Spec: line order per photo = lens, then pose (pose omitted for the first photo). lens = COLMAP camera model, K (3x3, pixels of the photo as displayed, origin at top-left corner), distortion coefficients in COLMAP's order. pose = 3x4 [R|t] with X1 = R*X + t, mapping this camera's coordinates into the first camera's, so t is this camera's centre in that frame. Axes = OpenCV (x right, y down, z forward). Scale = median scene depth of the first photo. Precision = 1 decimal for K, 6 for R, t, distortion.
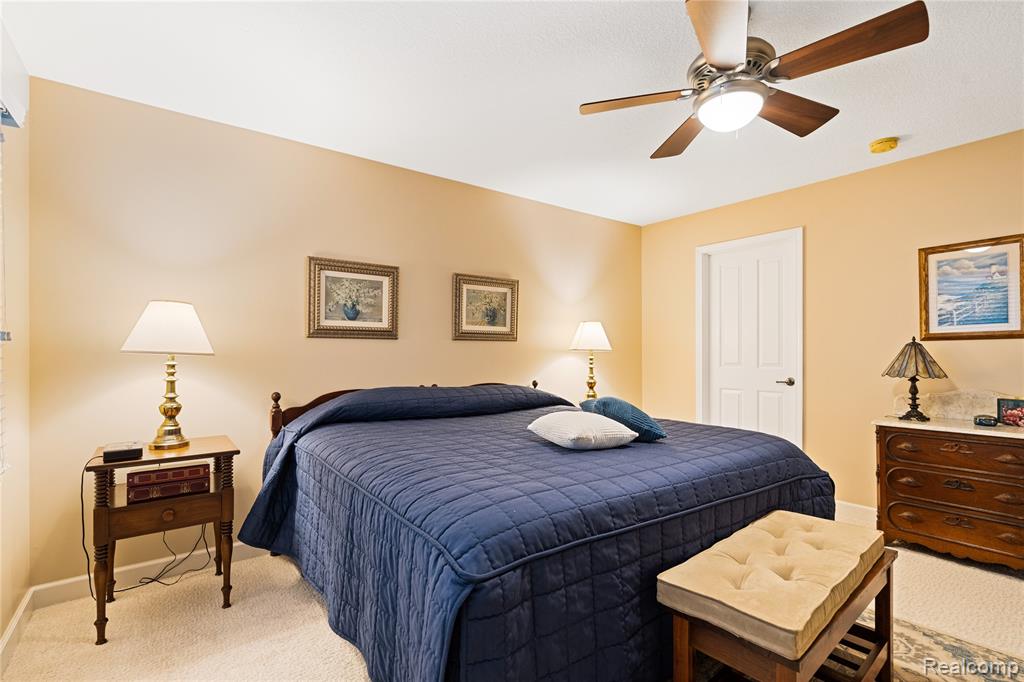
lens RADIAL K [[468.1, 0, 516.1], [0, 468.1, 349.1], [0, 0, 1]] dist [-0.004771, 0.003315]
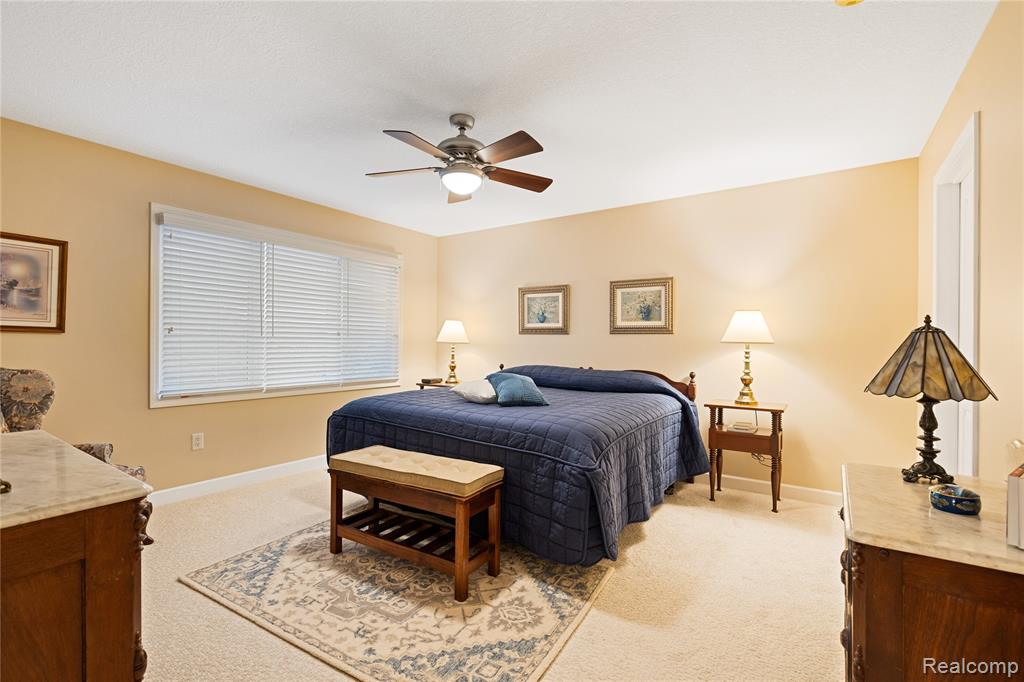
lens RADIAL K [[468.1, 0, 518.6], [0, 468.1, 338.3], [0, 0, 1]] dist [-0.004771, 0.003315]
pose [[0.325831, -0.005990, -0.945409, 1.069704], [-0.004371, 0.999960, -0.007842, 0.003607], [0.945418, 0.006687, 0.325792, 0.379196]]
